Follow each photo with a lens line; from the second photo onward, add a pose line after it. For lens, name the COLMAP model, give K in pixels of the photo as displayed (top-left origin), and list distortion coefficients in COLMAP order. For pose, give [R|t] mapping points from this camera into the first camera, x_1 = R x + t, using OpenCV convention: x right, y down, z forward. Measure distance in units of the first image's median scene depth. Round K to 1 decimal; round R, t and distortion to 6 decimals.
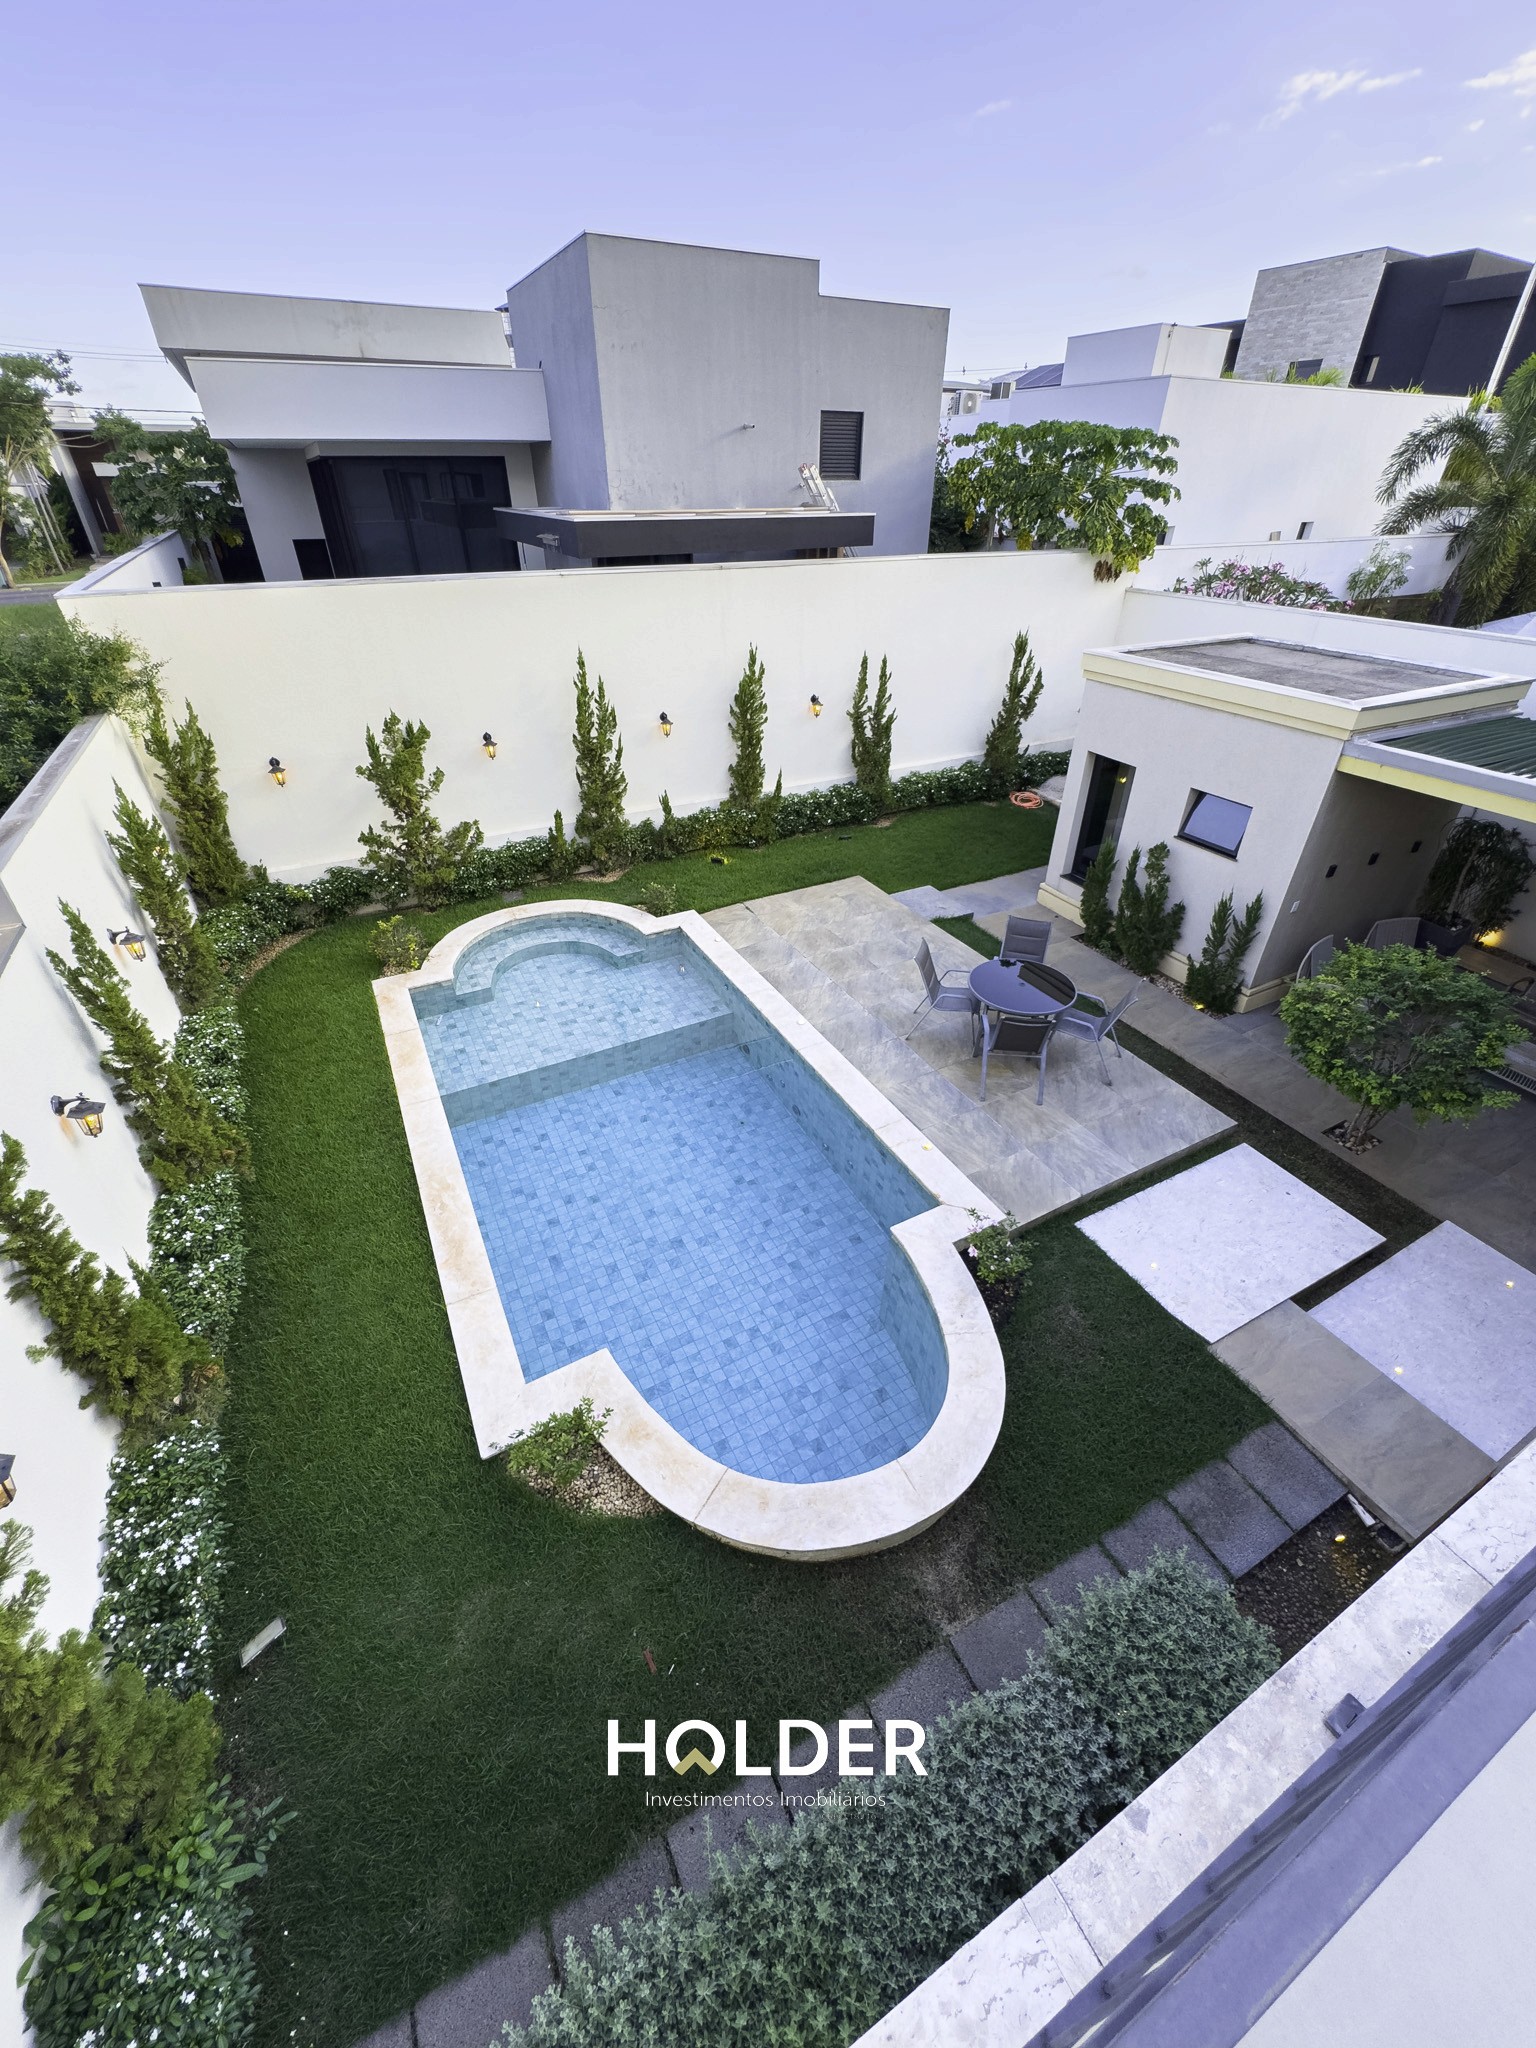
lens RADIAL K [[838.9, 0, 768.0], [0, 838.9, 1024.0], [0, 0, 1]] dist [-0.002811, 0.005470]
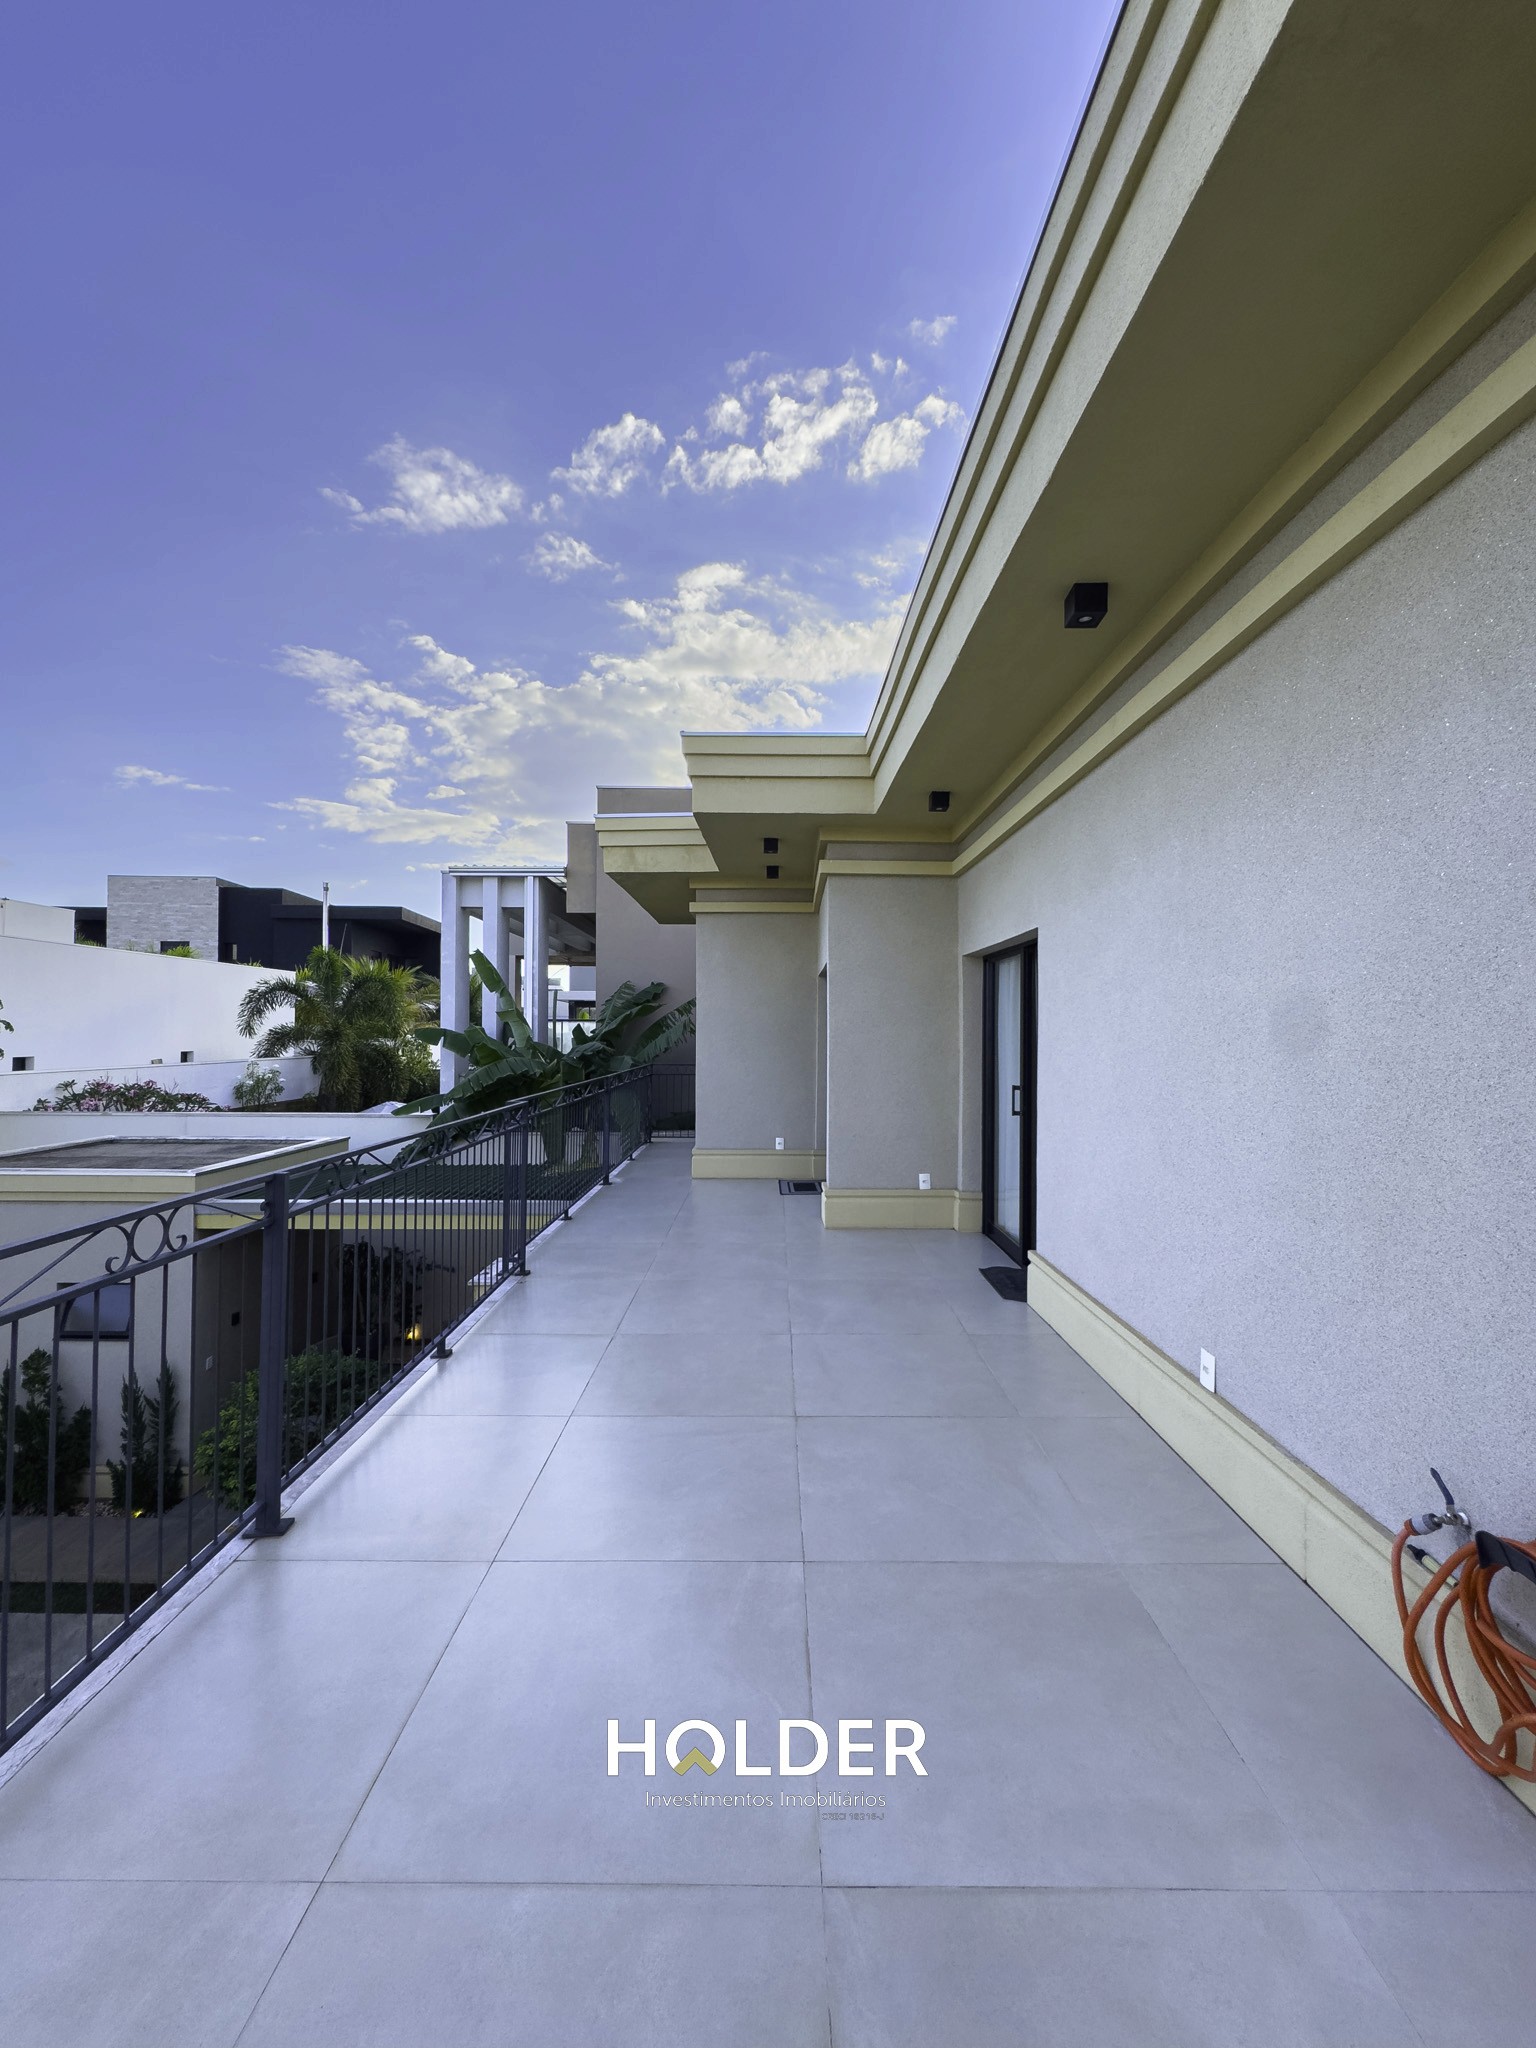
lens RADIAL K [[838.9, 0, 768.0], [0, 838.9, 1024.0], [0, 0, 1]] dist [-0.002811, 0.005470]
pose [[0.492978, 0.001713, 0.870040, 0.049087], [0.476650, 0.836045, -0.271723, 0.065255], [-0.727858, 0.548658, 0.411335, -0.071070]]
